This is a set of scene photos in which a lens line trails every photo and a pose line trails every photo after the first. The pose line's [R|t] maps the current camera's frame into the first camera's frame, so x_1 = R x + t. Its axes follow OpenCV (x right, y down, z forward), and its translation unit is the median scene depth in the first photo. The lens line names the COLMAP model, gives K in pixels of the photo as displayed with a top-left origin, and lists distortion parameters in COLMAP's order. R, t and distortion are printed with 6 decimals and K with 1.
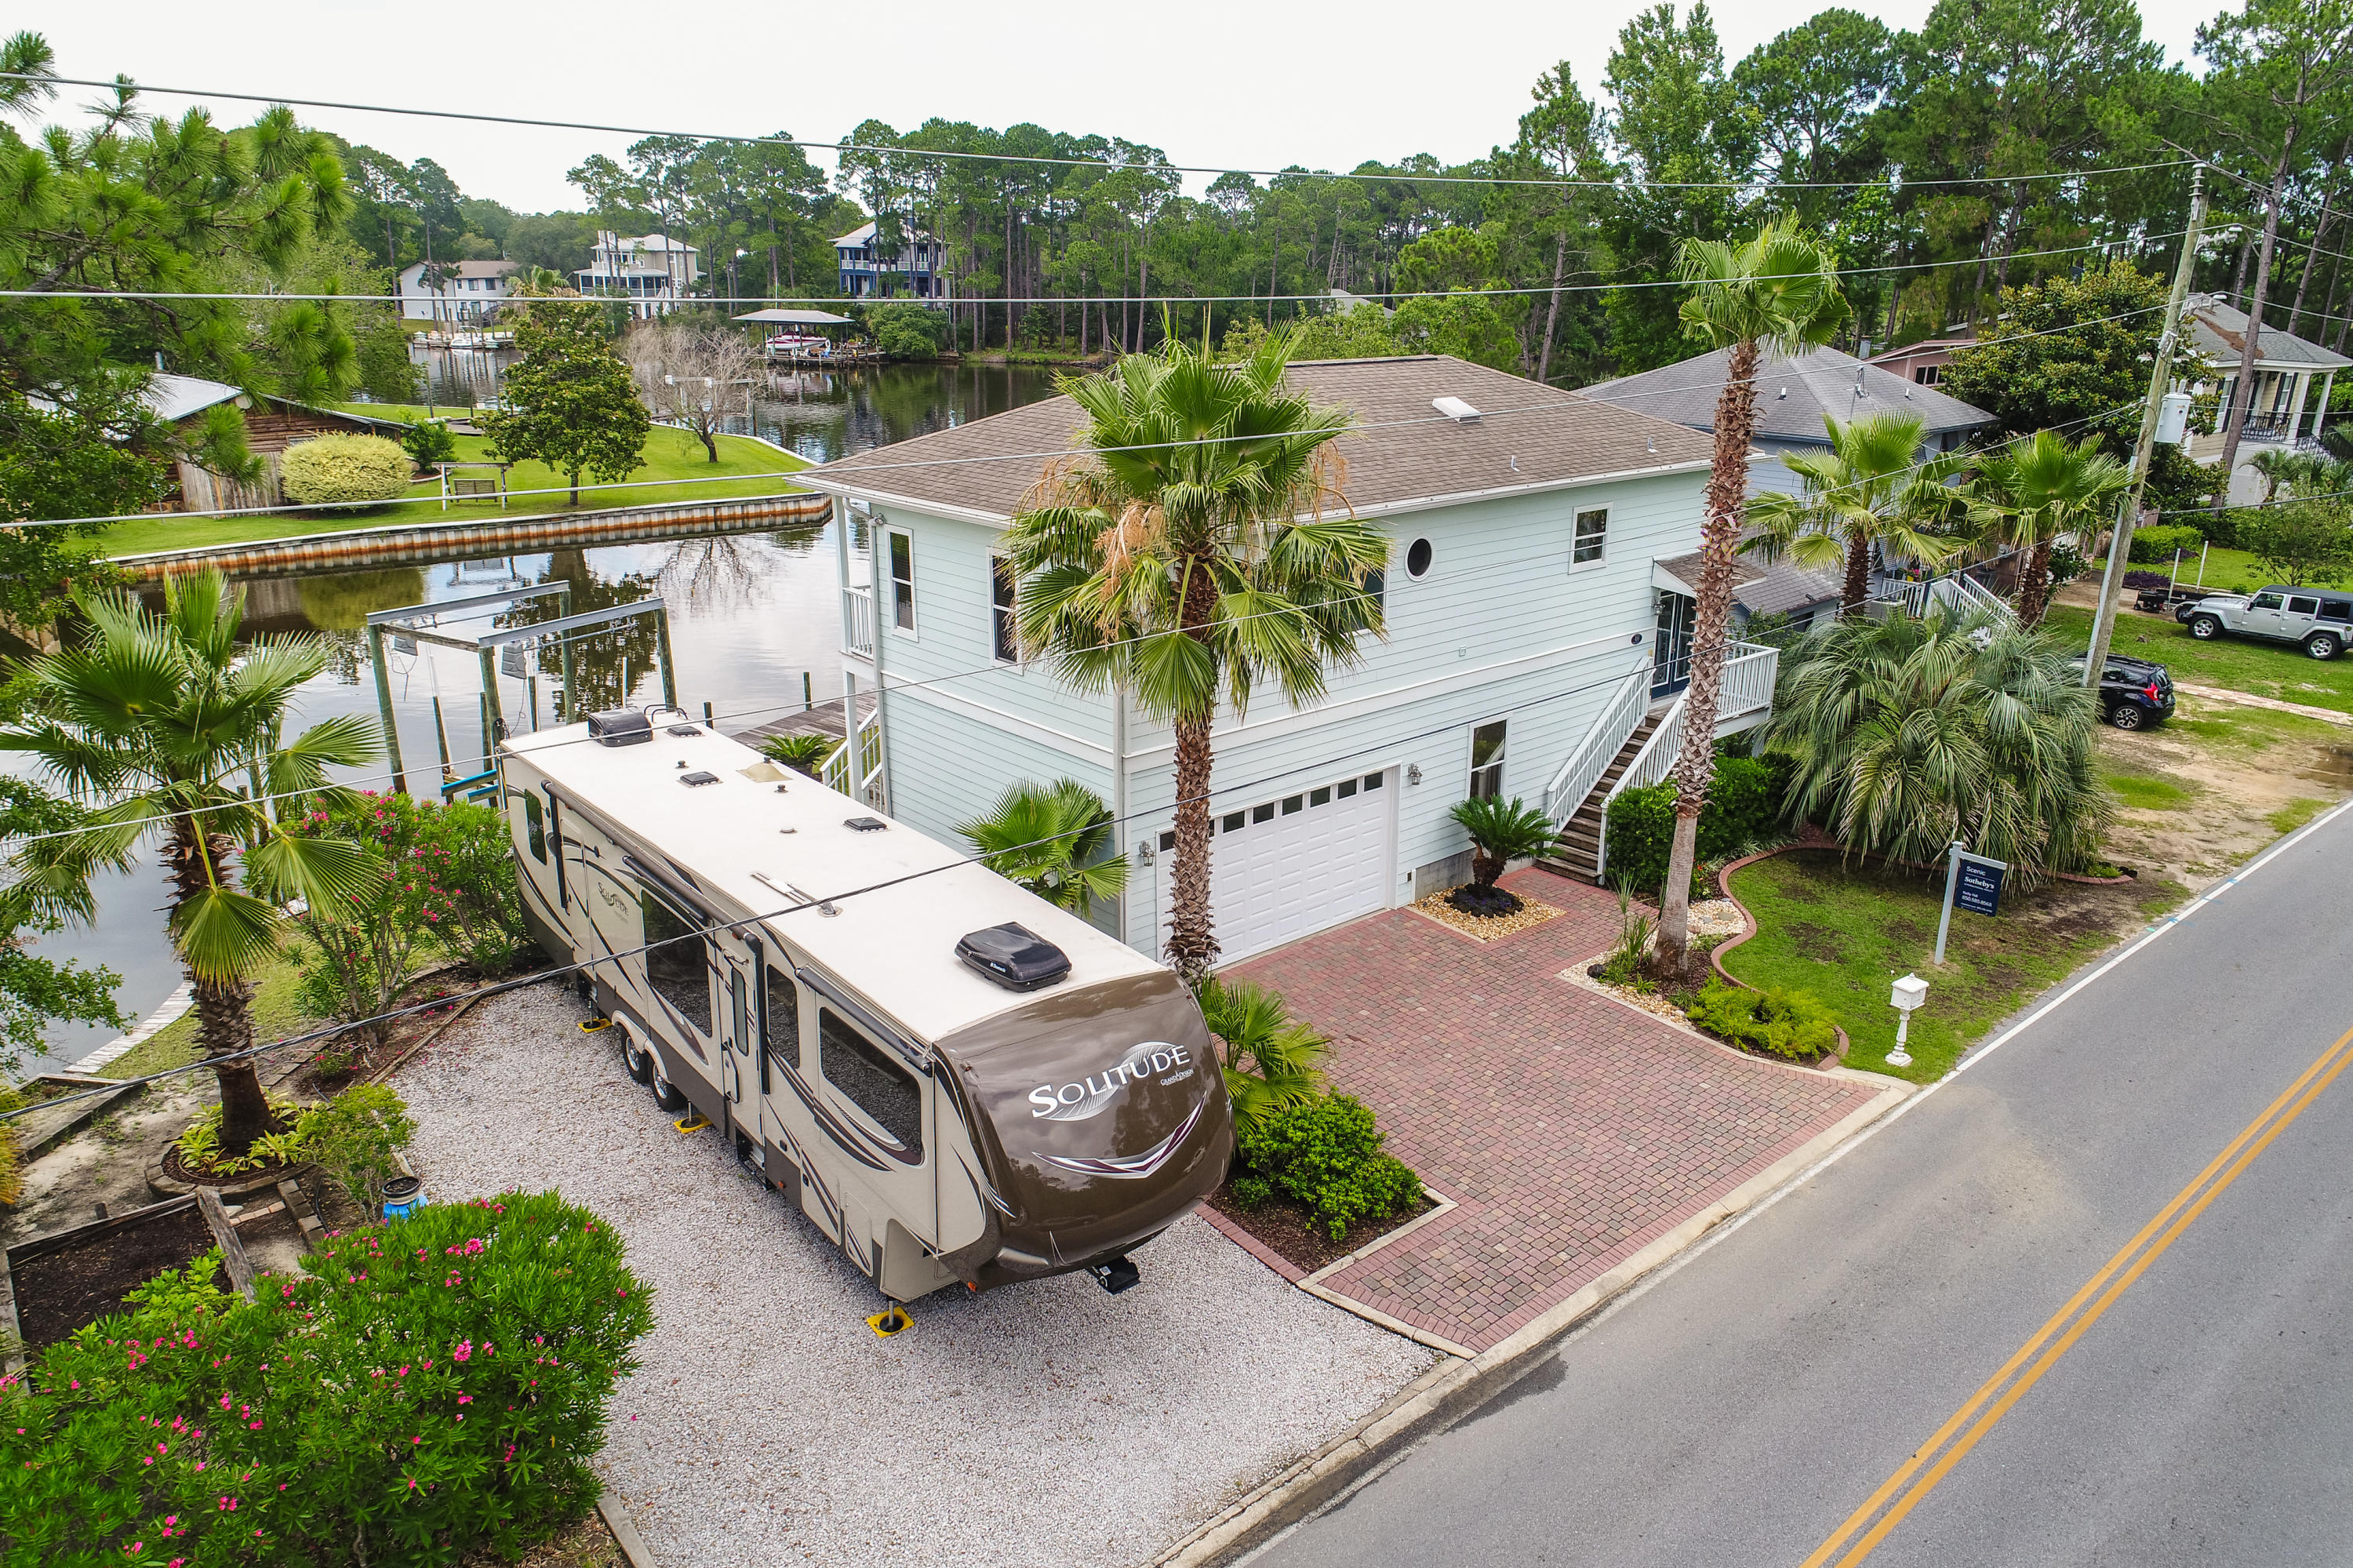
lens RADIAL K [[1580.8, 0, 1176.5], [0, 1580.8, 784.0], [0, 0, 1]] dist [0.002416, 0.003402]
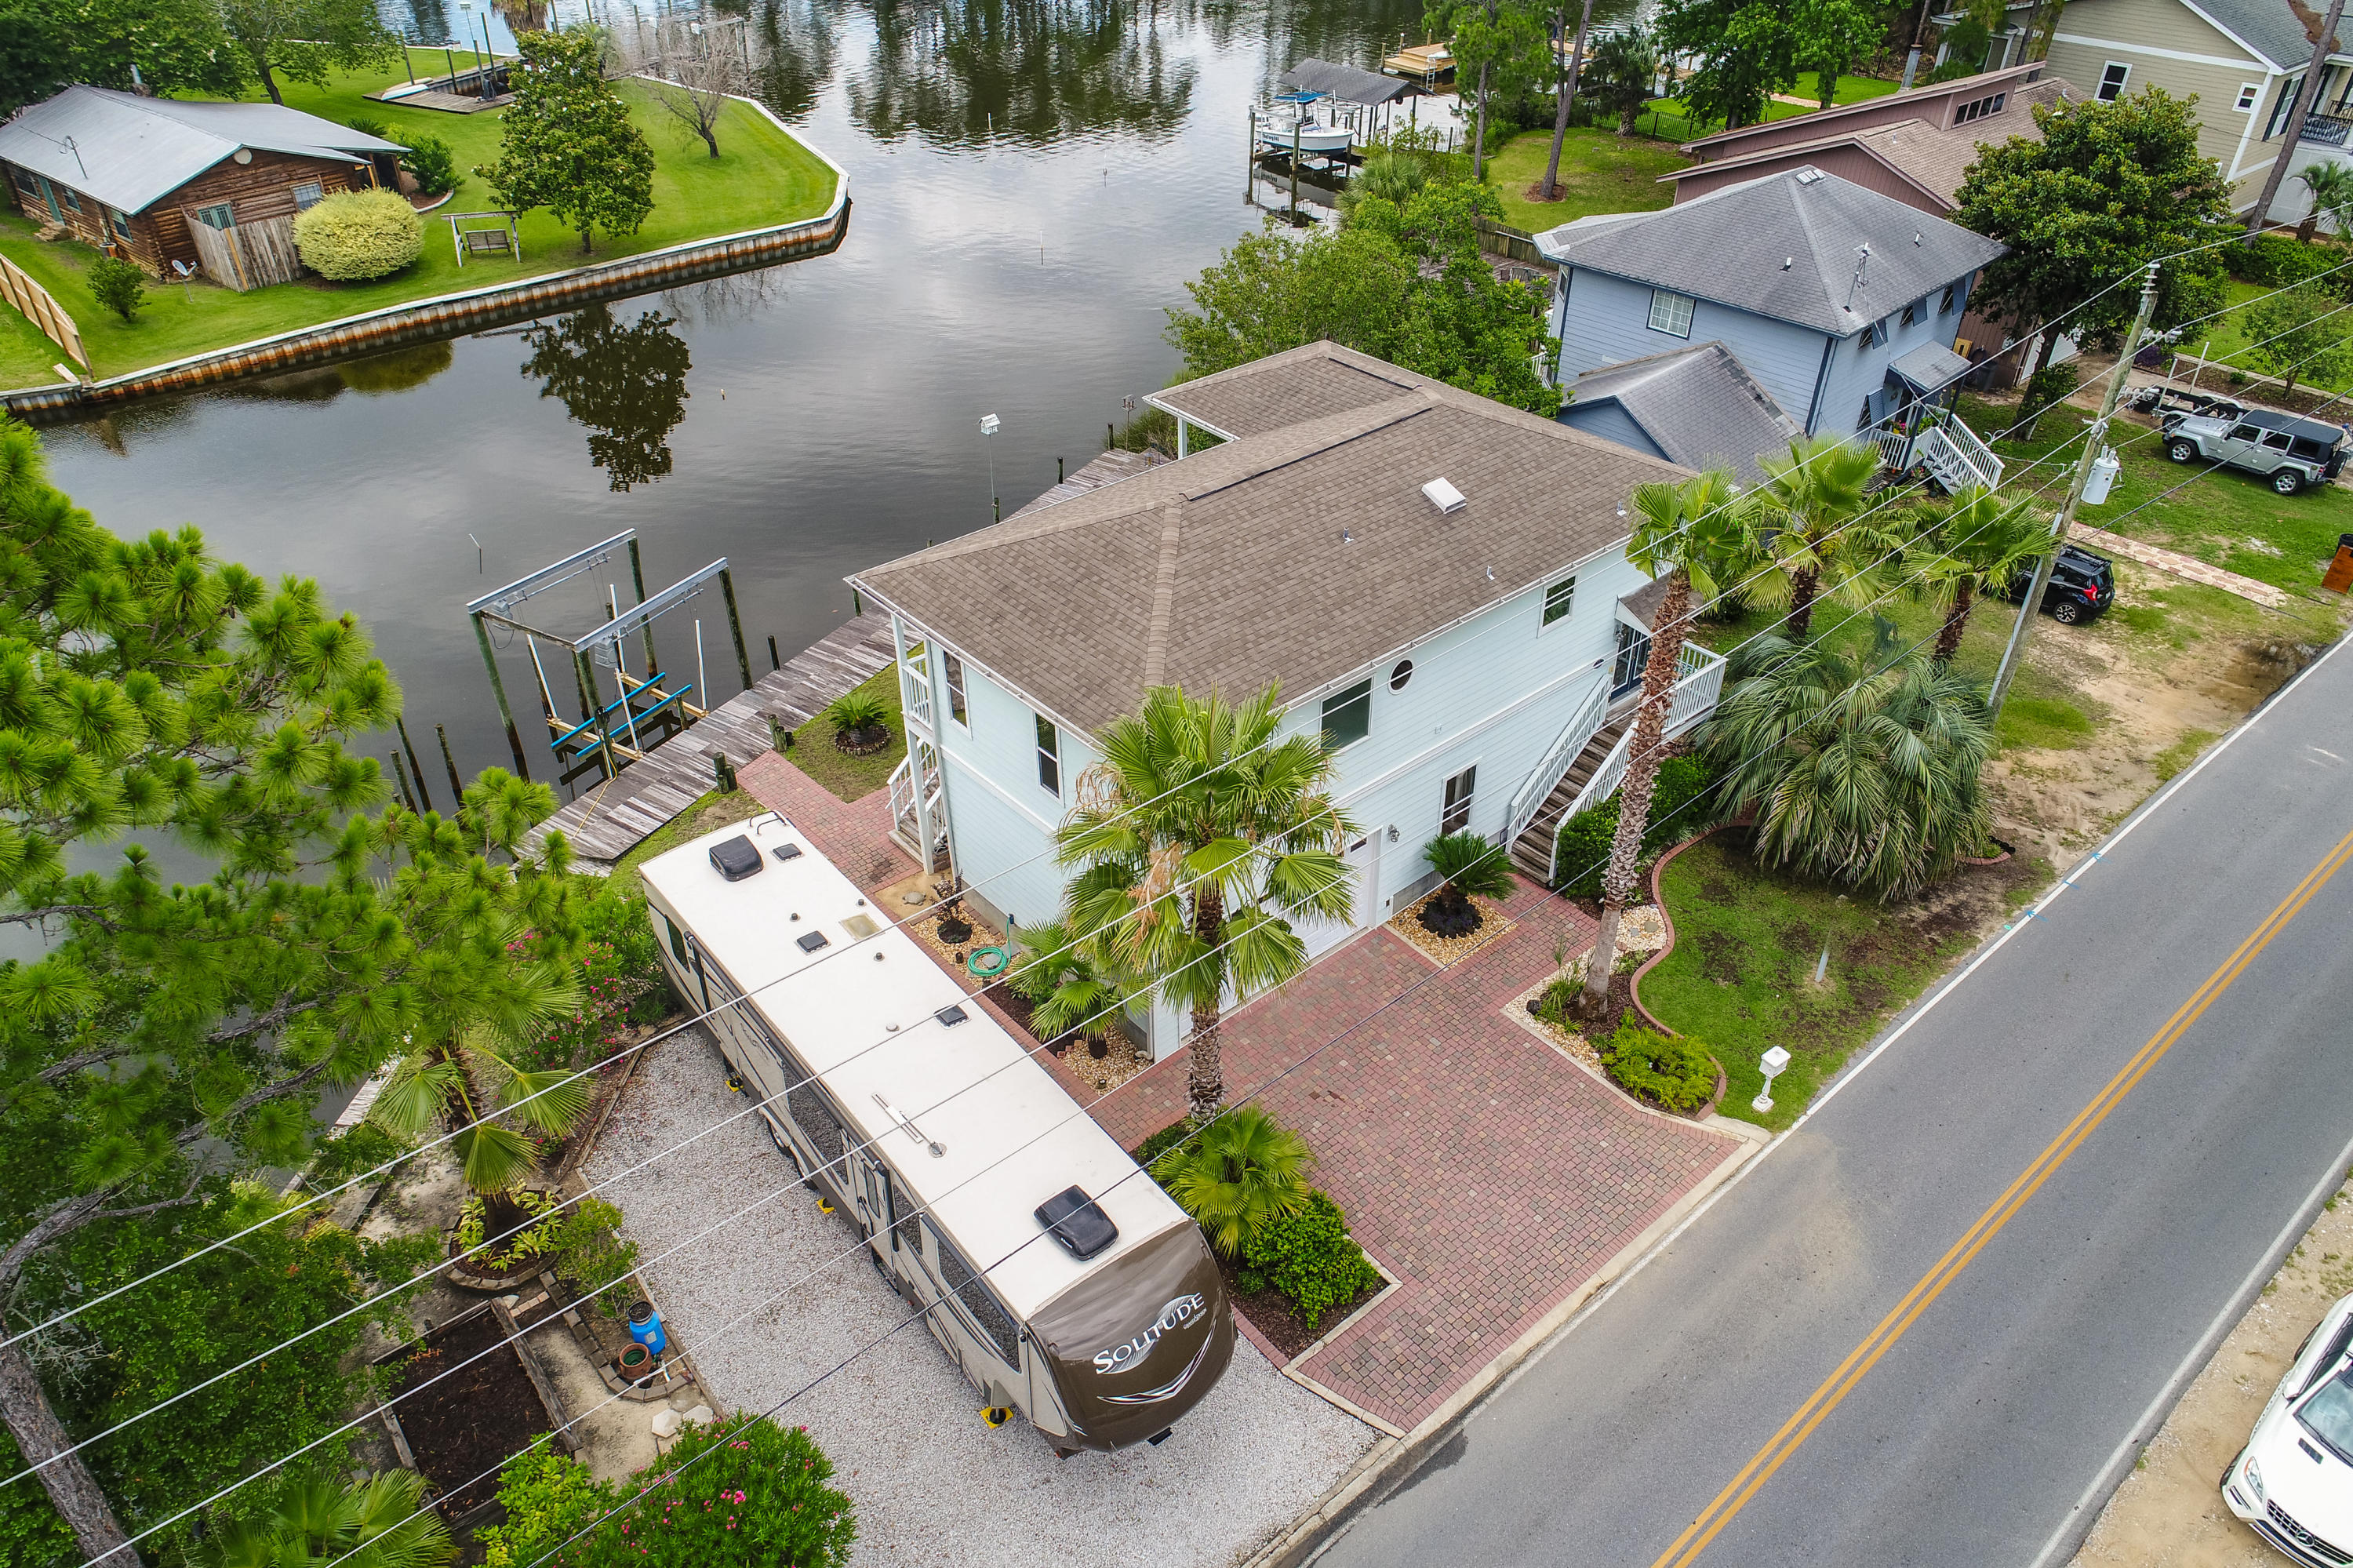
lens RADIAL K [[1580.8, 0, 1176.5], [0, 1580.8, 784.0], [0, 0, 1]] dist [0.002416, 0.003402]
pose [[0.999871, -0.007683, -0.014132, 0.004552], [0.011539, 0.954693, 0.297369, -0.418090], [0.011207, -0.297493, 0.954658, -0.131613]]
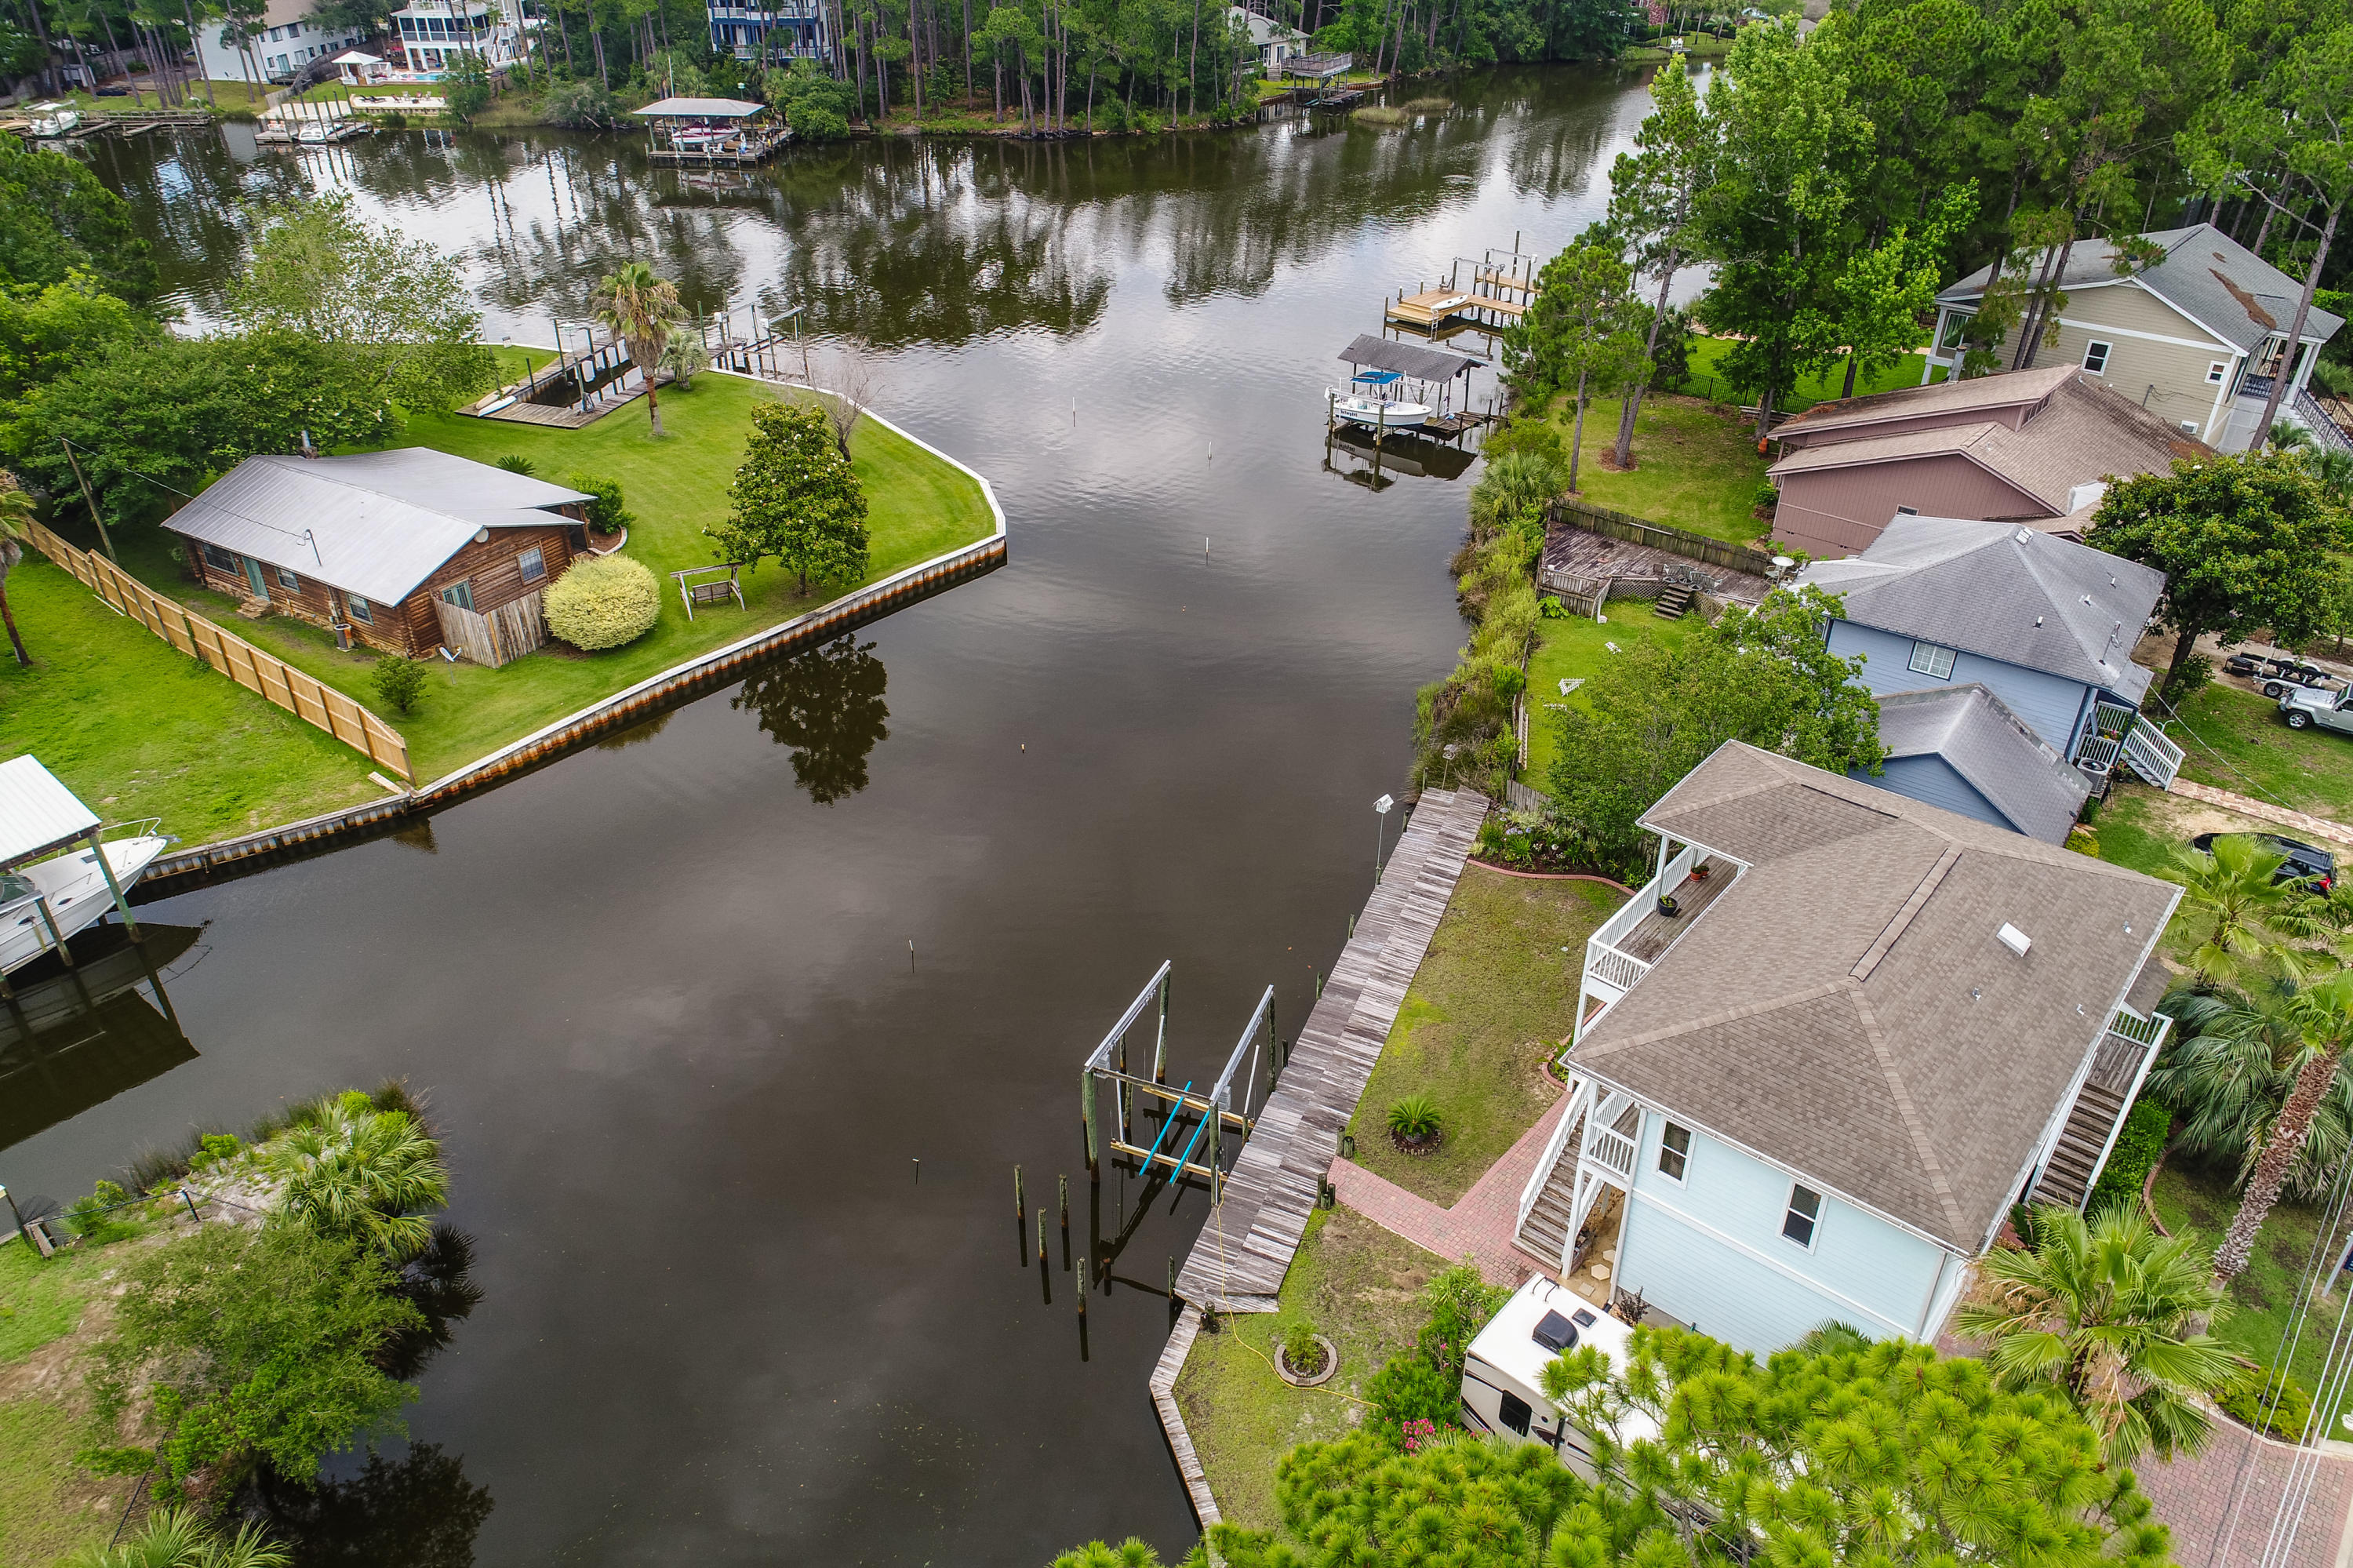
lens RADIAL K [[1580.8, 0, 1176.5], [0, 1580.8, 784.0], [0, 0, 1]] dist [0.002416, 0.003402]
pose [[0.989202, -0.092697, 0.113518, -0.752056], [0.062899, 0.968122, 0.242452, -0.824126], [-0.132374, -0.232694, 0.963499, -0.202060]]
